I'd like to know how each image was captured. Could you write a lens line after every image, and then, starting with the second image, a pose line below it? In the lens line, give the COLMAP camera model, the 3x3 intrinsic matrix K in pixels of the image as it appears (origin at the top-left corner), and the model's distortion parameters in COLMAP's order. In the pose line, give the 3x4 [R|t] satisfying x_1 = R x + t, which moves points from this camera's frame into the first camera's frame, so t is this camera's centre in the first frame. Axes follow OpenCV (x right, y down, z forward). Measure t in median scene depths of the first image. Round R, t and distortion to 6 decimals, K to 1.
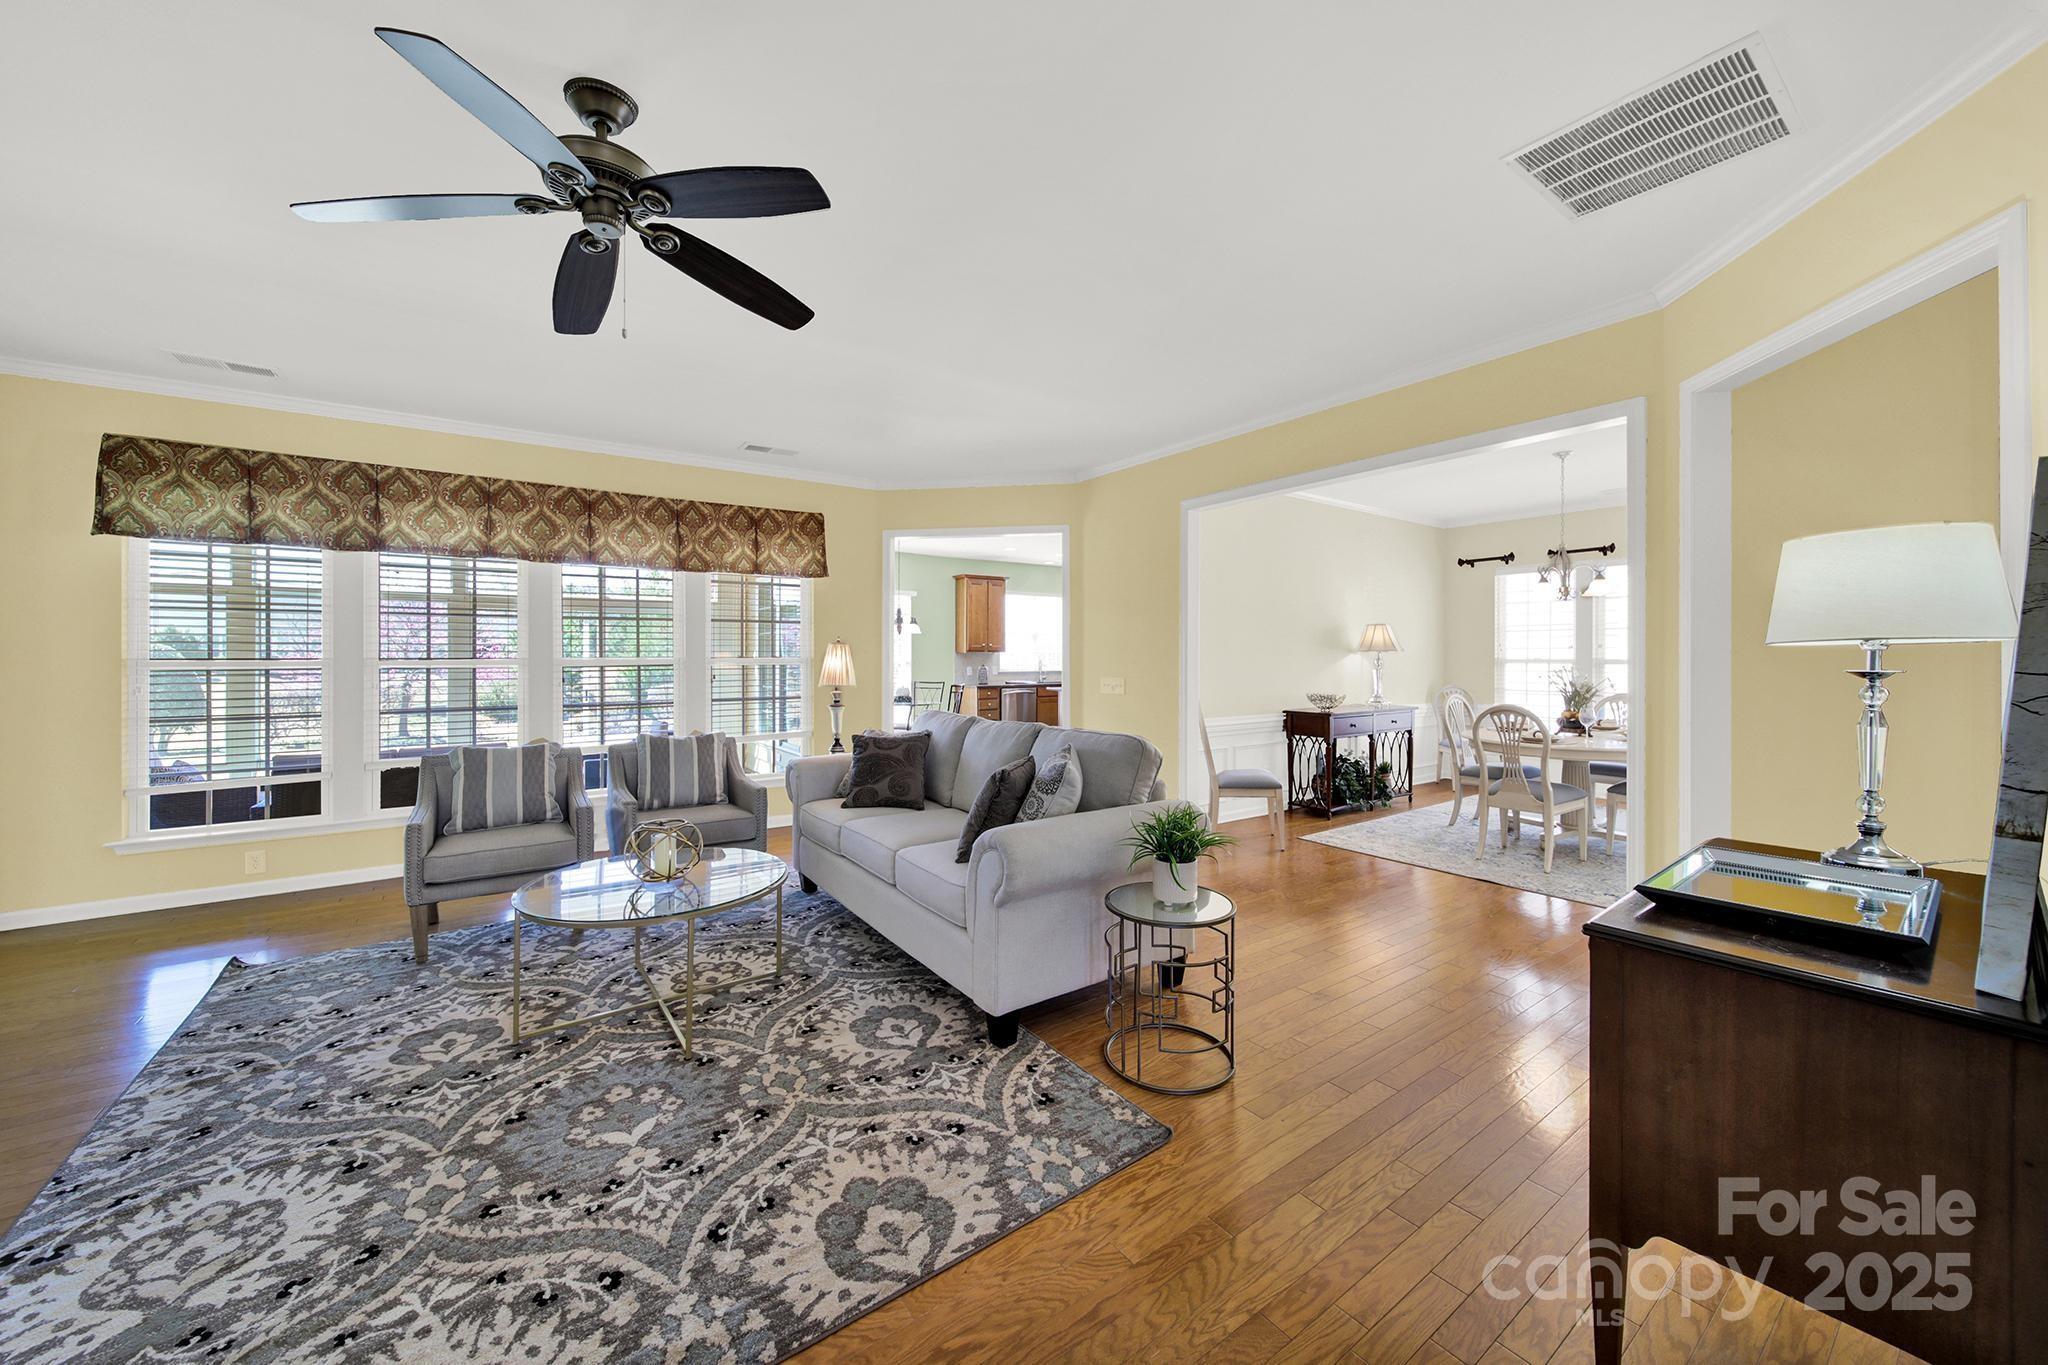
lens RADIAL K [[750.1, 0, 1025.8], [0, 750.1, 664.4], [0, 0, 1]] dist [0.000639, -0.001963]
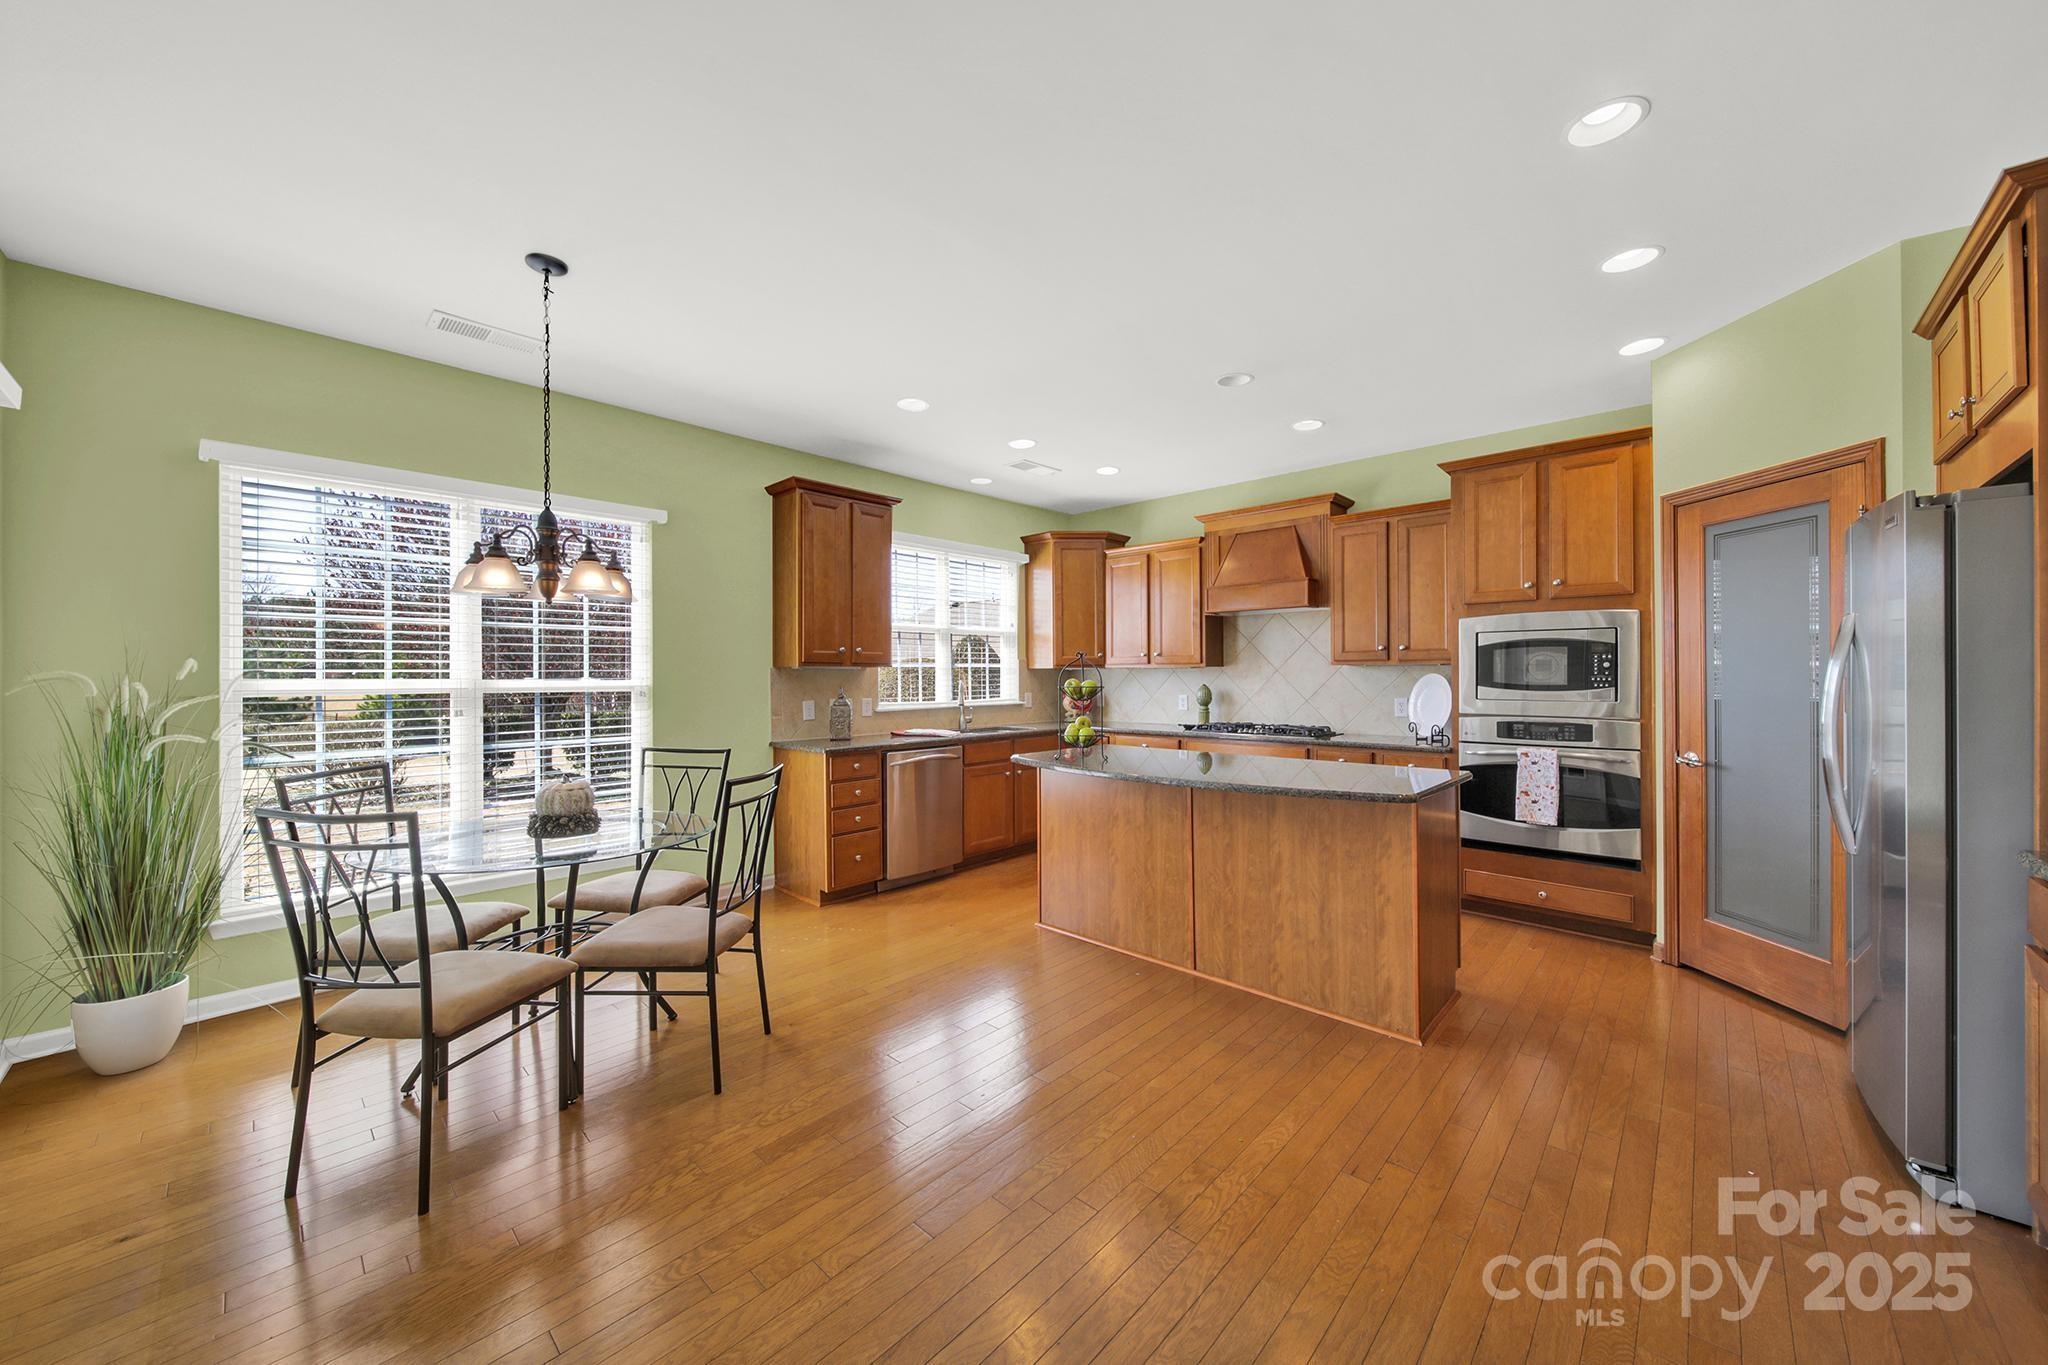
lens RADIAL K [[750.1, 0, 1025.8], [0, 750.1, 664.4], [0, 0, 1]] dist [0.000639, -0.001963]
pose [[0.983037, -0.000705, 0.183404, -0.088914], [0.006240, 0.999542, -0.029600, -0.013271], [-0.183299, 0.030242, 0.982592, 1.581022]]
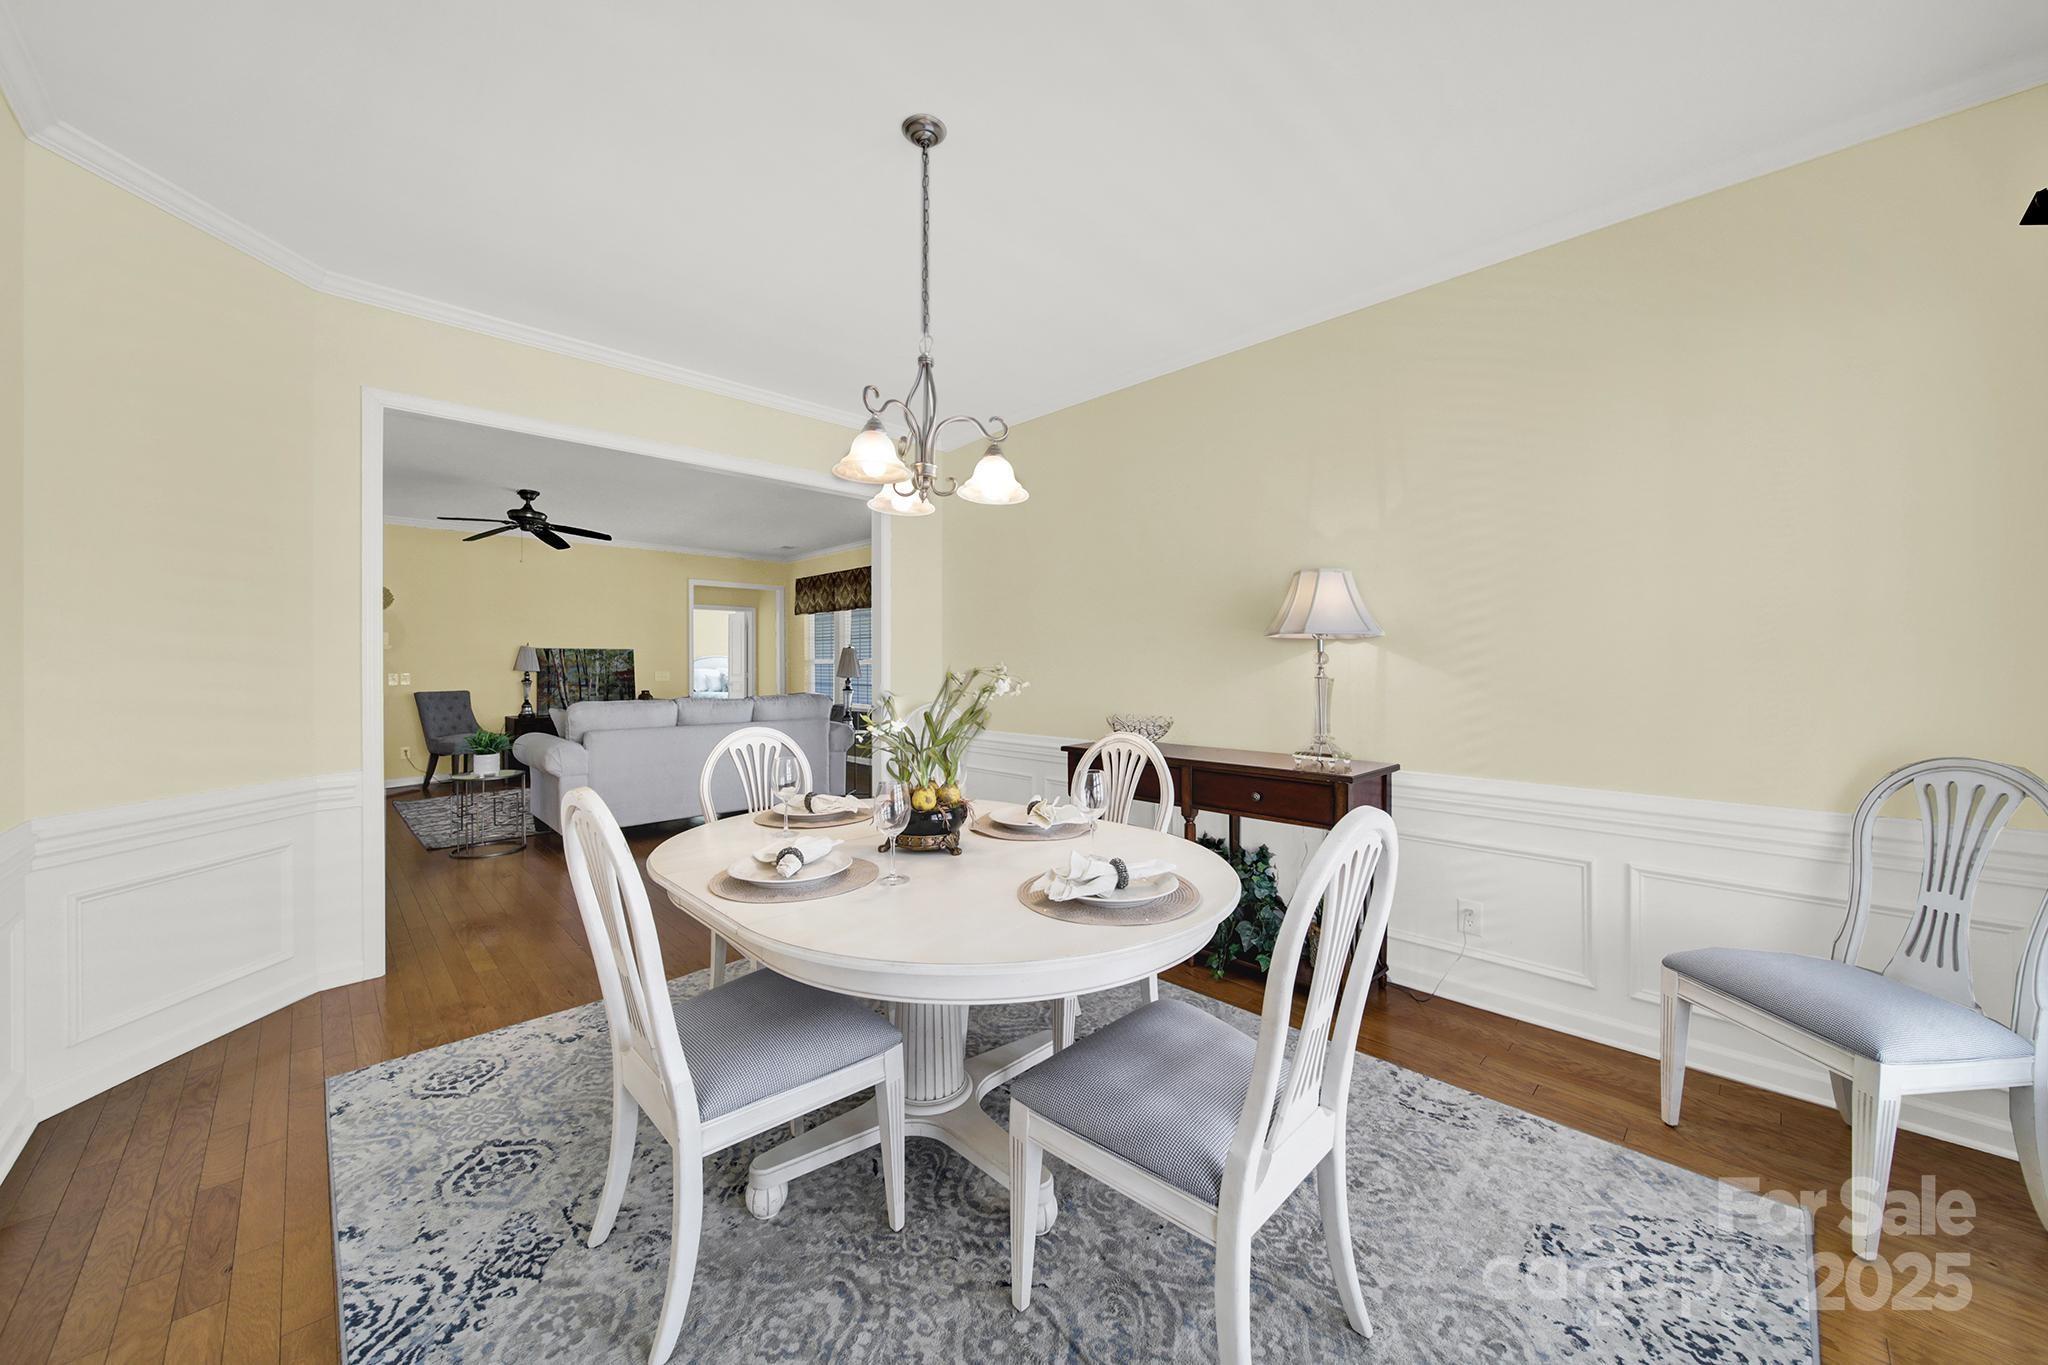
lens RADIAL K [[750.1, 0, 1025.8], [0, 750.1, 664.4], [0, 0, 1]] dist [0.000639, -0.001963]
pose [[0.133774, 0.004161, -0.991003, 1.571673], [-0.008268, 0.999961, 0.003083, -0.006971], [0.990977, 0.007781, 0.133803, 1.424876]]
